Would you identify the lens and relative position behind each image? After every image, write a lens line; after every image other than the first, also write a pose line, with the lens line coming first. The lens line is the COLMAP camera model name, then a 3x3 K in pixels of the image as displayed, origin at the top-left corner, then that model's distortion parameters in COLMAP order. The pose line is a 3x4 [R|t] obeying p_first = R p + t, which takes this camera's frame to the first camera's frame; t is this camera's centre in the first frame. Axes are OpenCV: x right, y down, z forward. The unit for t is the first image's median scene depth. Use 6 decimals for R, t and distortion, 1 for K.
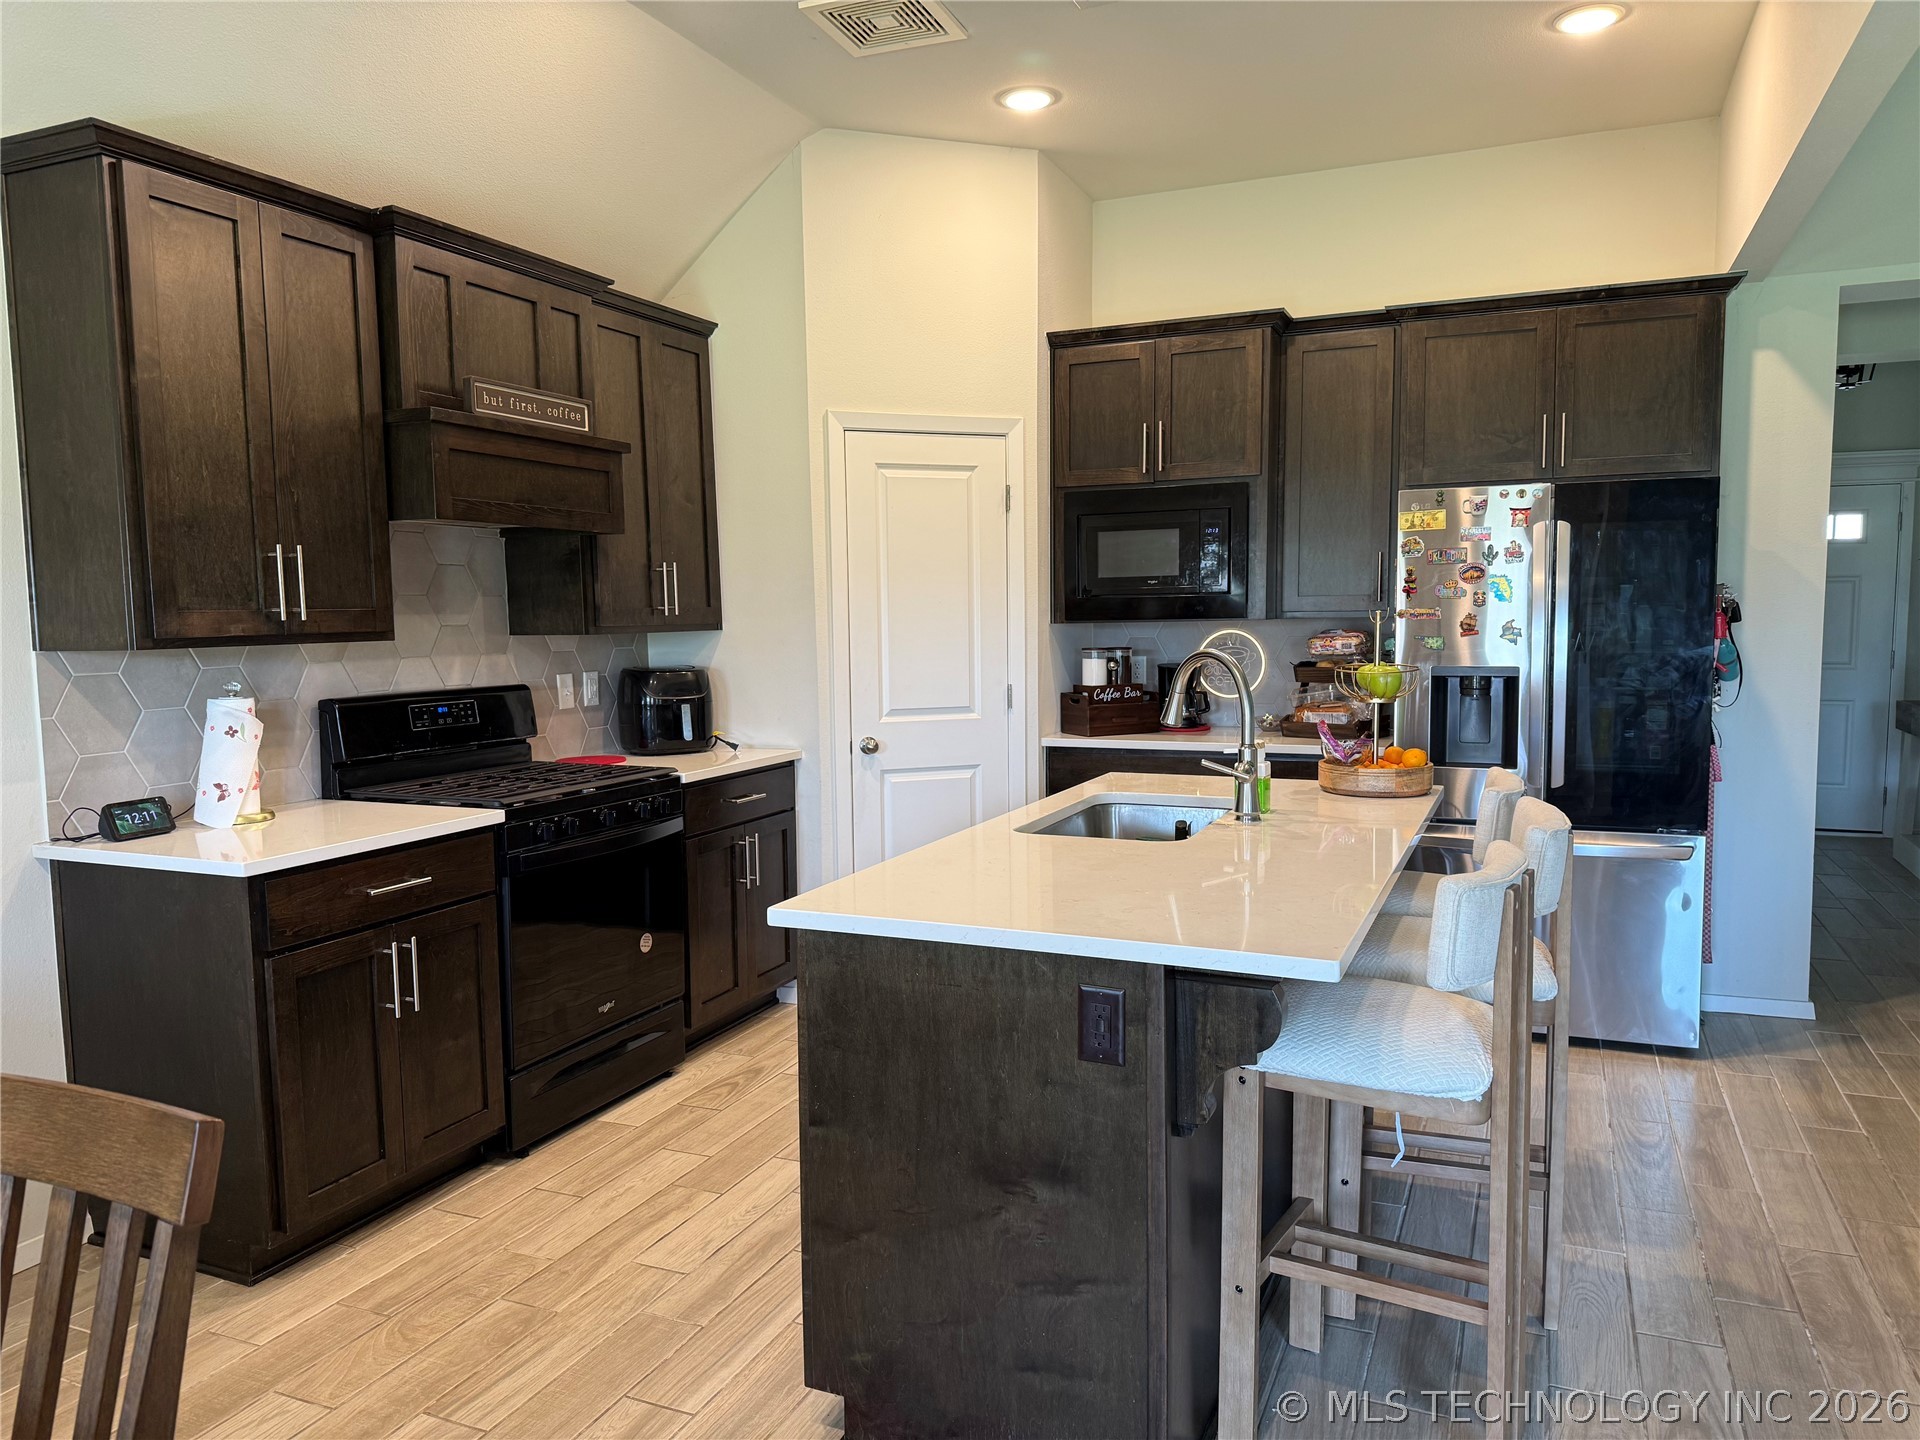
lens RADIAL K [[1324.5, 0, 969.8], [0, 1324.5, 740.1], [0, 0, 1]] dist [0.101340, -0.125966]
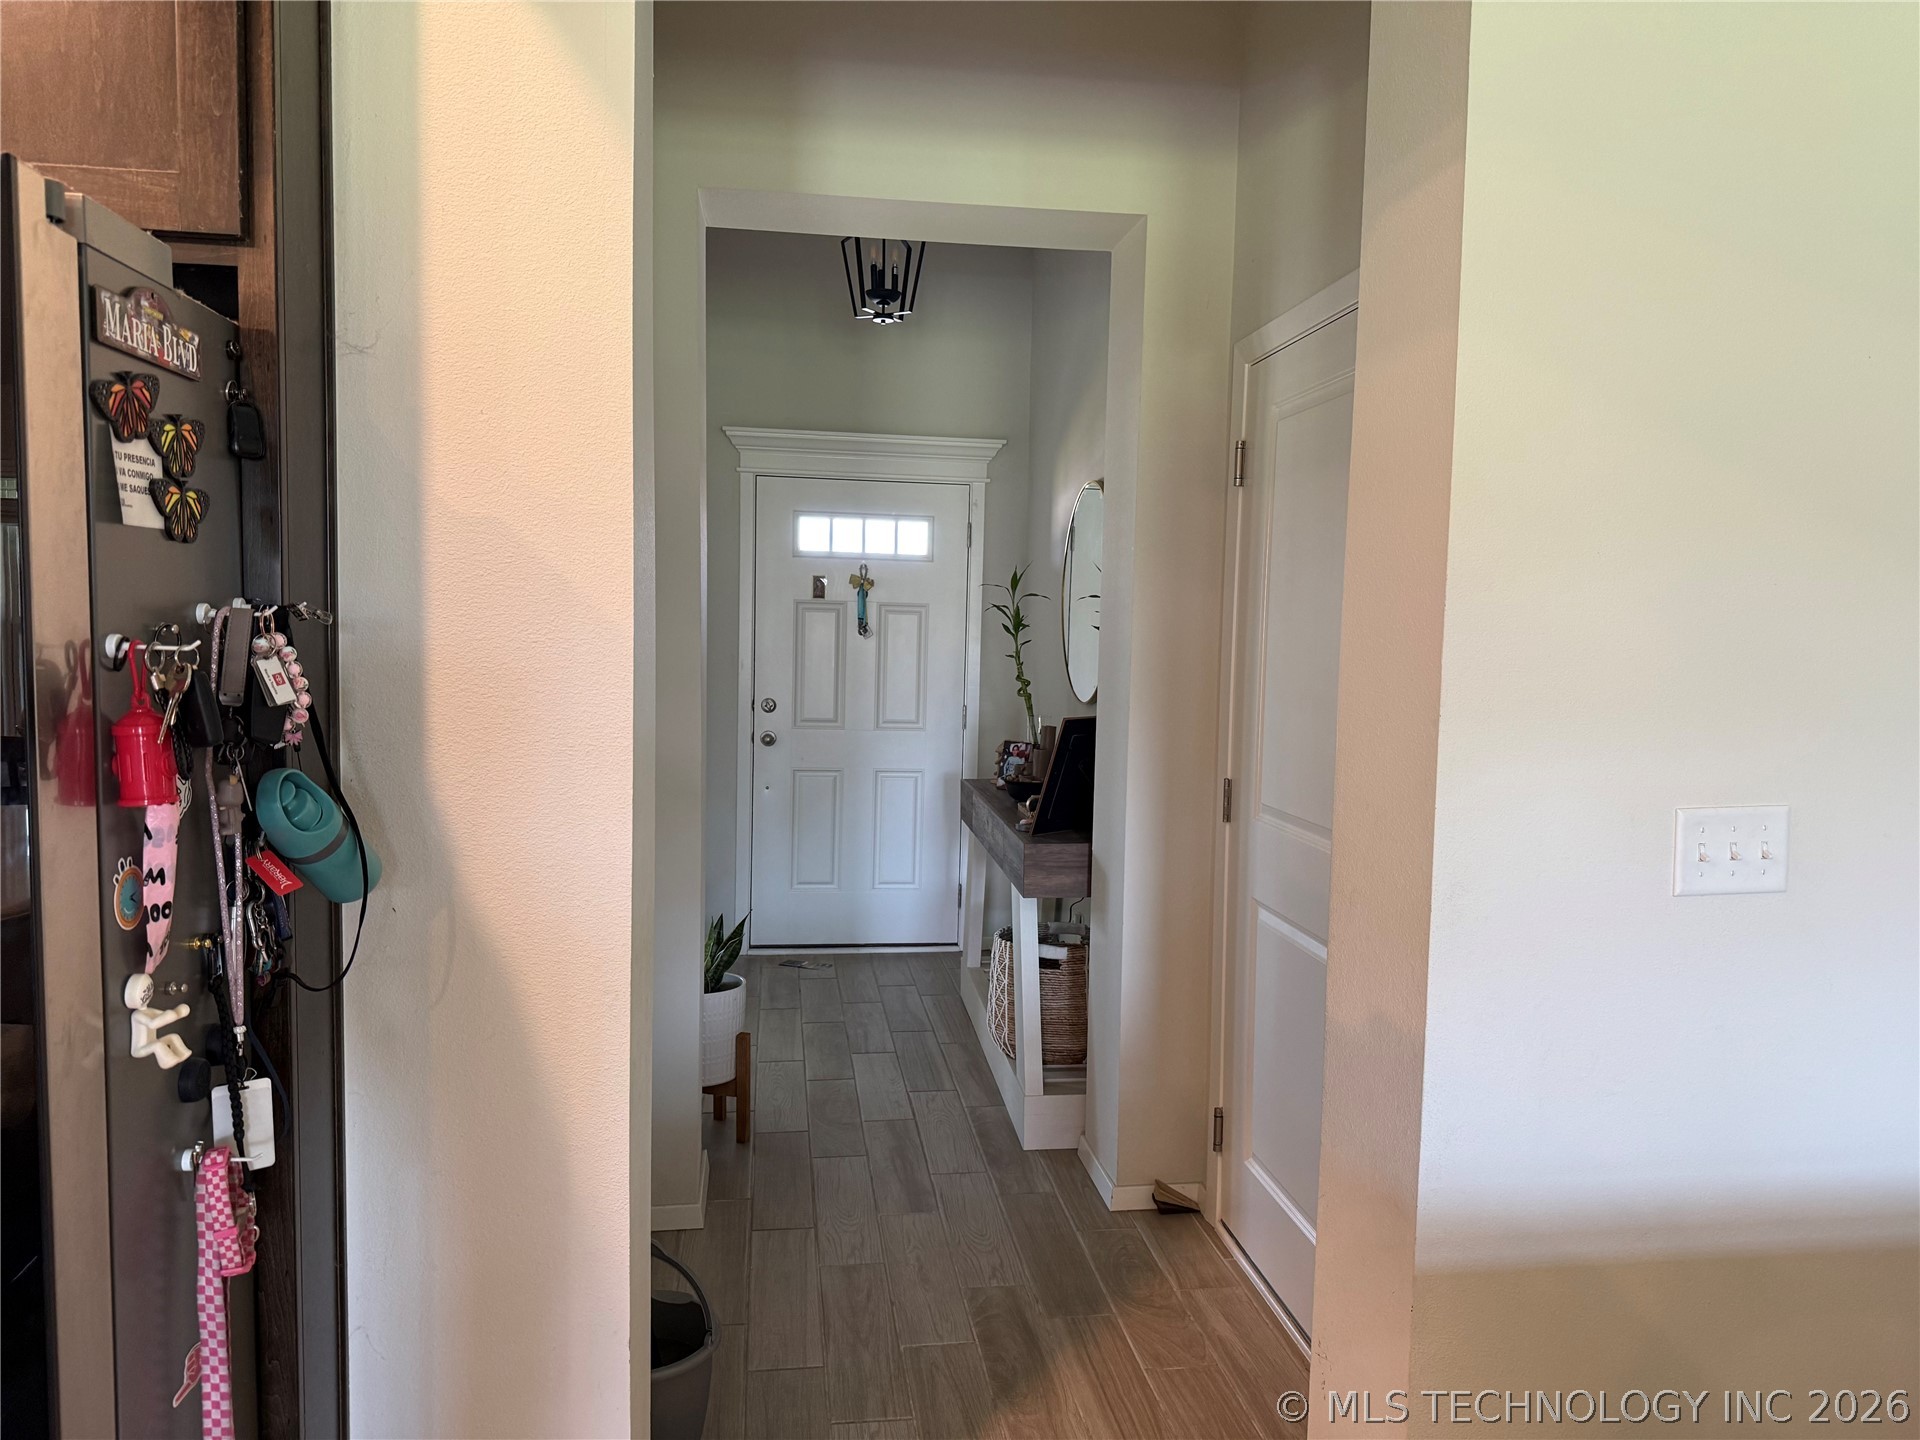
lens RADIAL K [[1345.7, 0, 951.8], [0, 1345.7, 732.4], [0, 0, 1]] dist [0.136584, -0.220137]
pose [[0.858422, -0.008255, 0.512877, 0.288261], [0.015347, 0.999836, -0.009595, -0.043627], [-0.512714, 0.016107, 0.858408, 0.353039]]
